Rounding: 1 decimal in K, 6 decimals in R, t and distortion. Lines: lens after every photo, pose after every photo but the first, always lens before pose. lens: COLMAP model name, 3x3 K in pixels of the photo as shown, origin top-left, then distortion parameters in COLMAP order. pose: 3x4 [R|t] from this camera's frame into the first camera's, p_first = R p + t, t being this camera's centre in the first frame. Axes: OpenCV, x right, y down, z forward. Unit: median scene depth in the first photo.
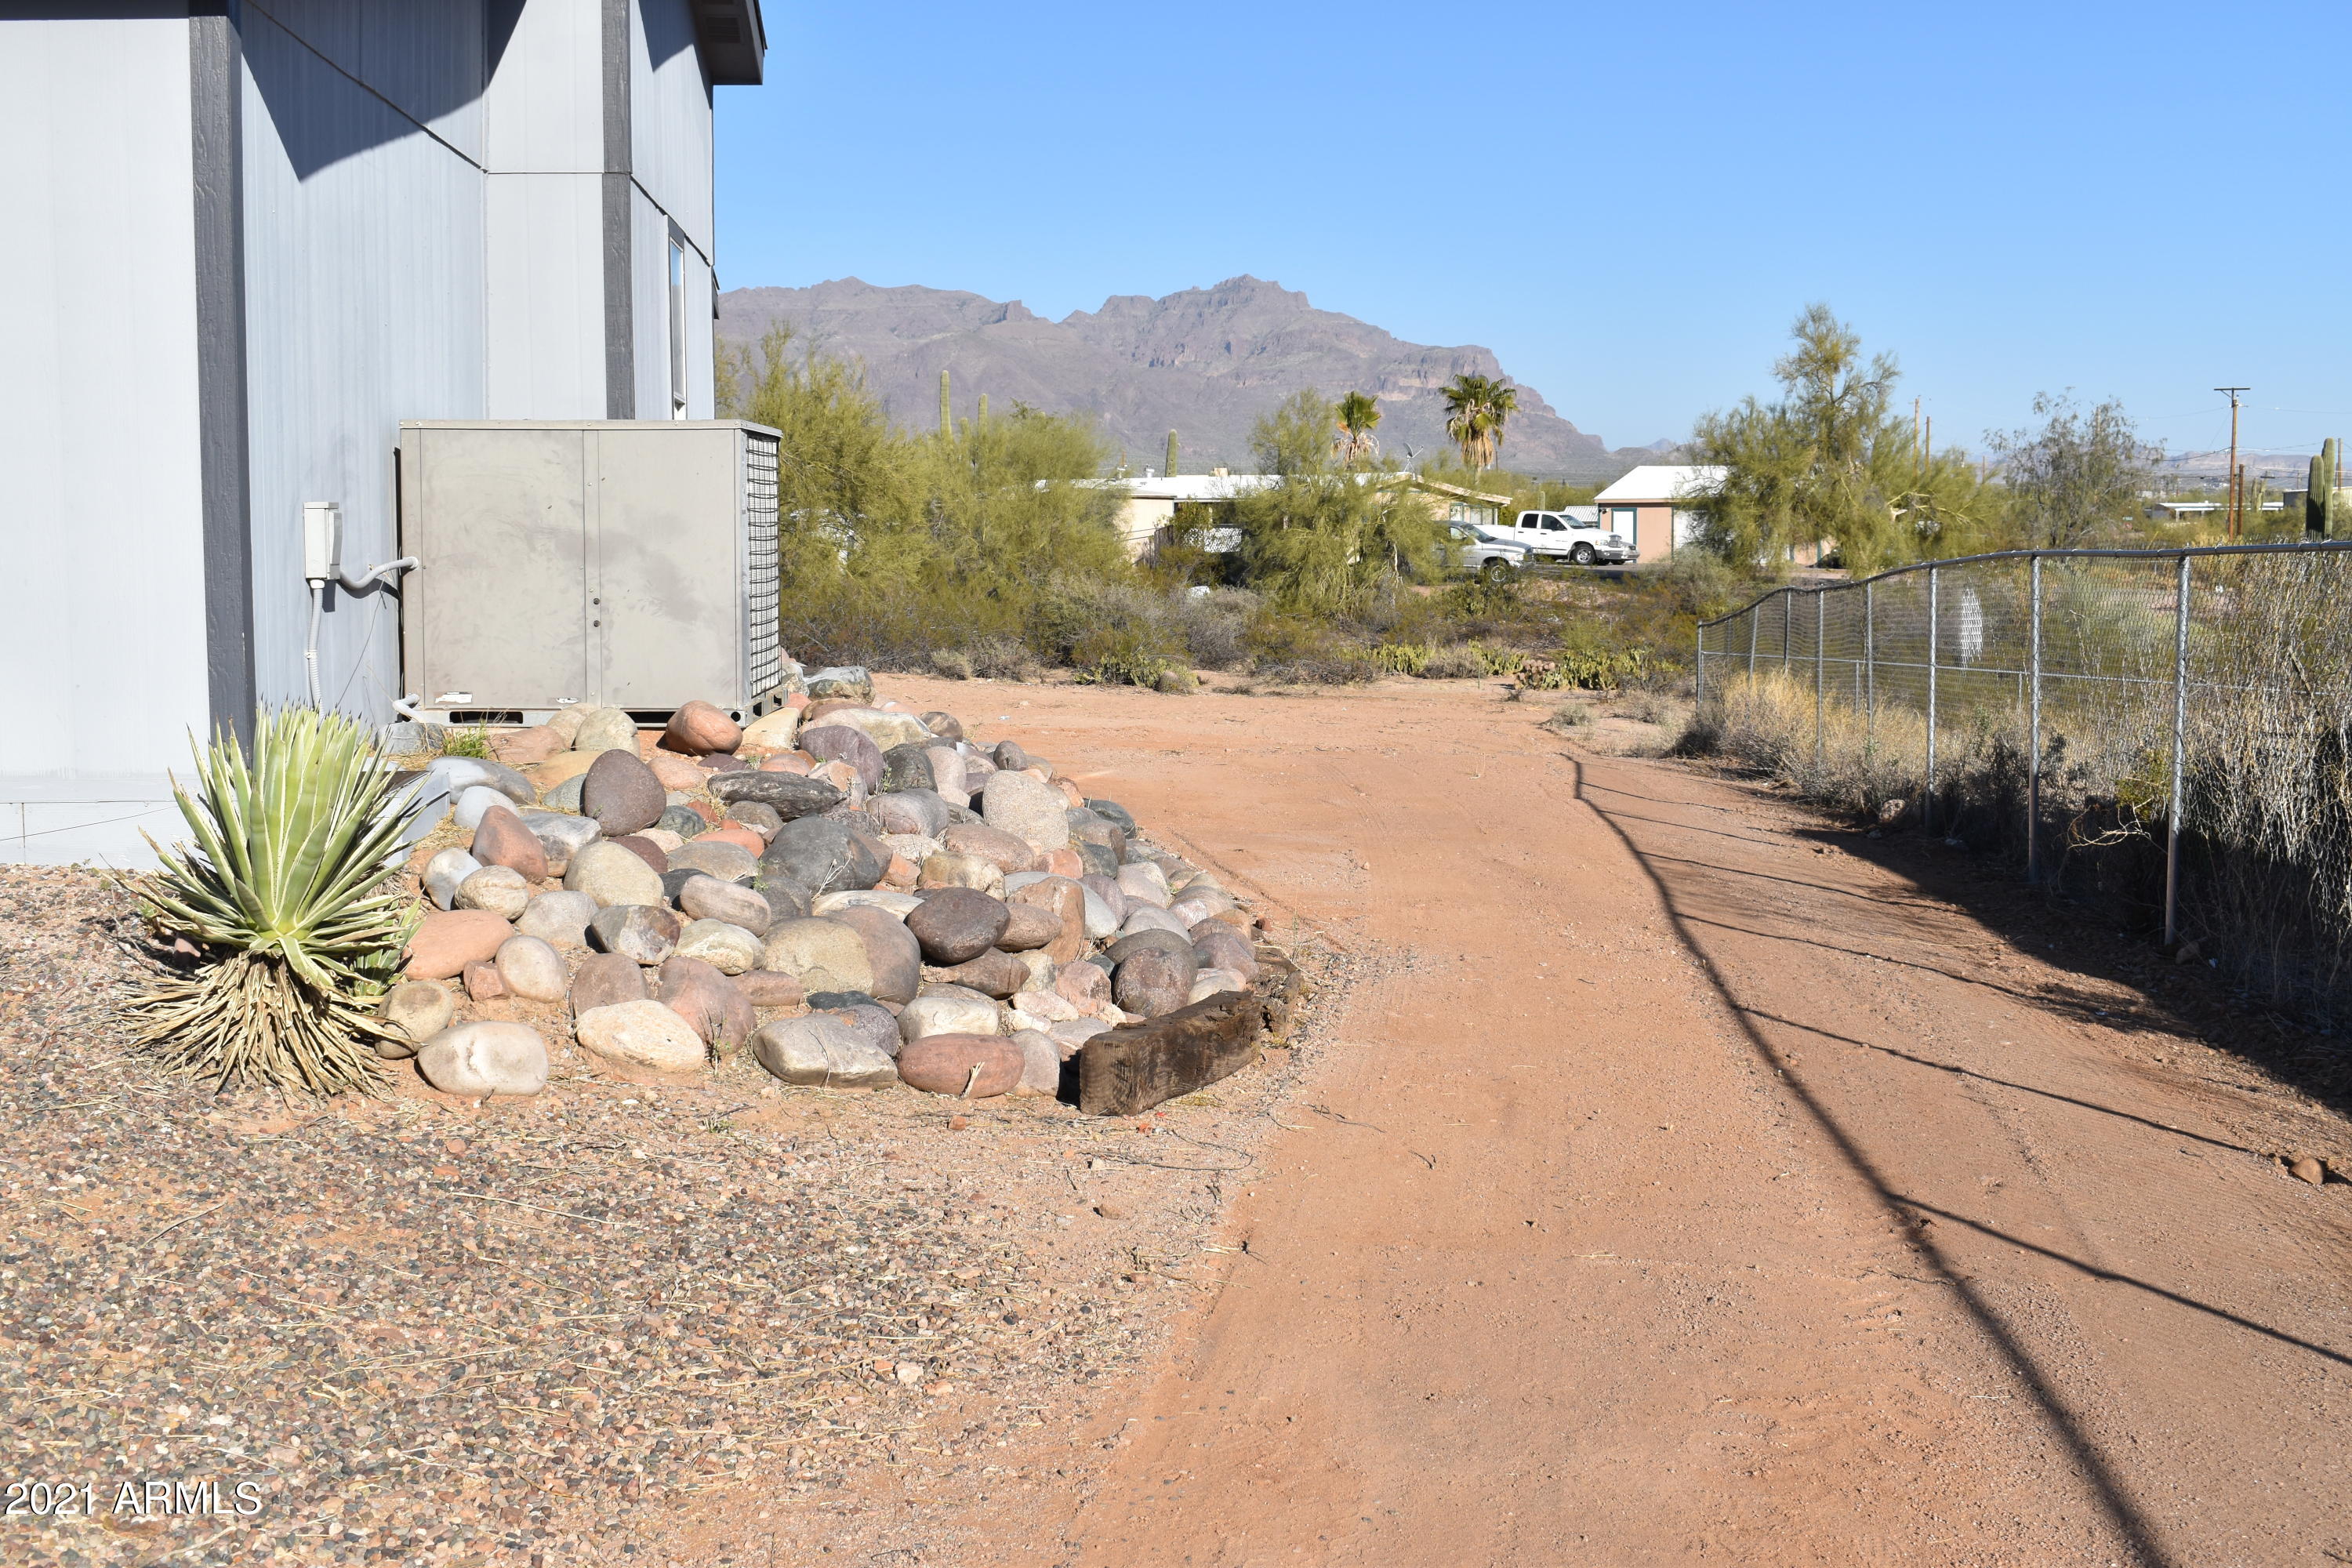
lens RADIAL K [[2867.7, 0, 1177.7], [0, 2867.7, 782.7], [0, 0, 1]] dist [-0.034345, -0.039014]
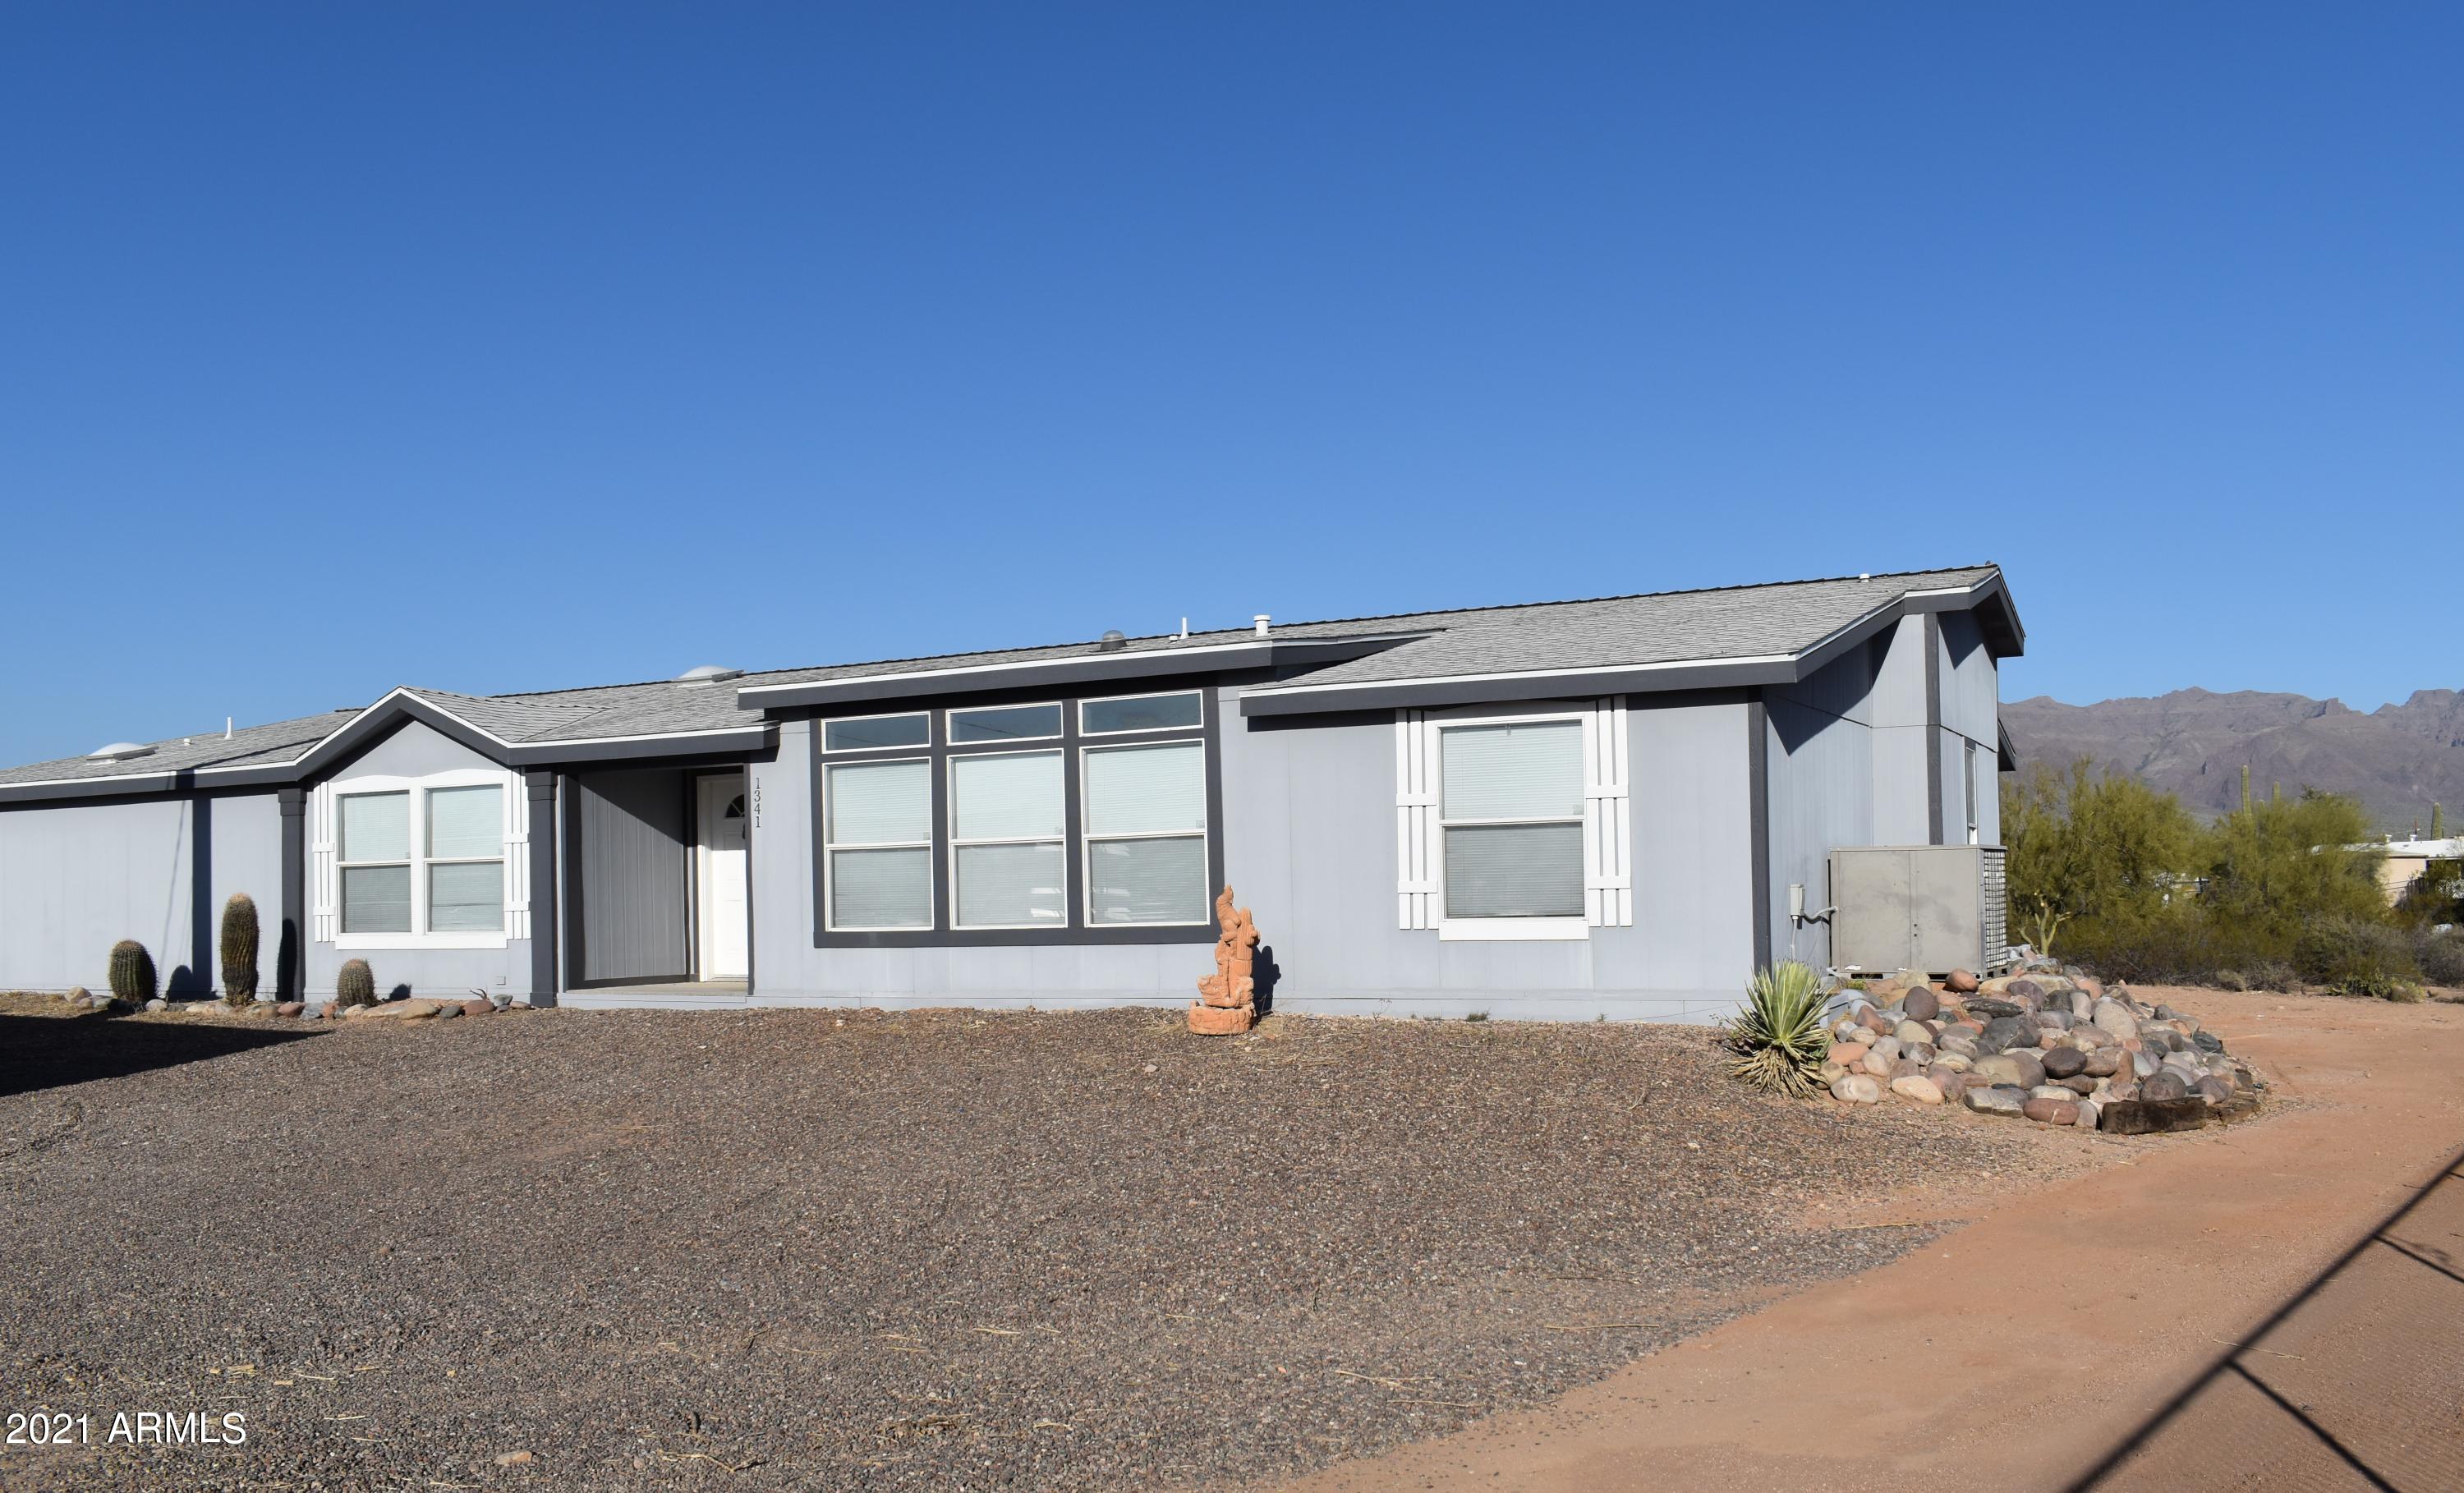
lens RADIAL K [[2113.0, 0, 1231.9], [0, 2113.0, 842.1], [0, 0, 1]] dist [-0.093699, 0.004722]
pose [[0.852308, -0.023679, -0.522503, 0.214079], [-0.033902, 0.994373, -0.100366, 0.058838], [0.521940, 0.103256, 0.846709, -0.731638]]
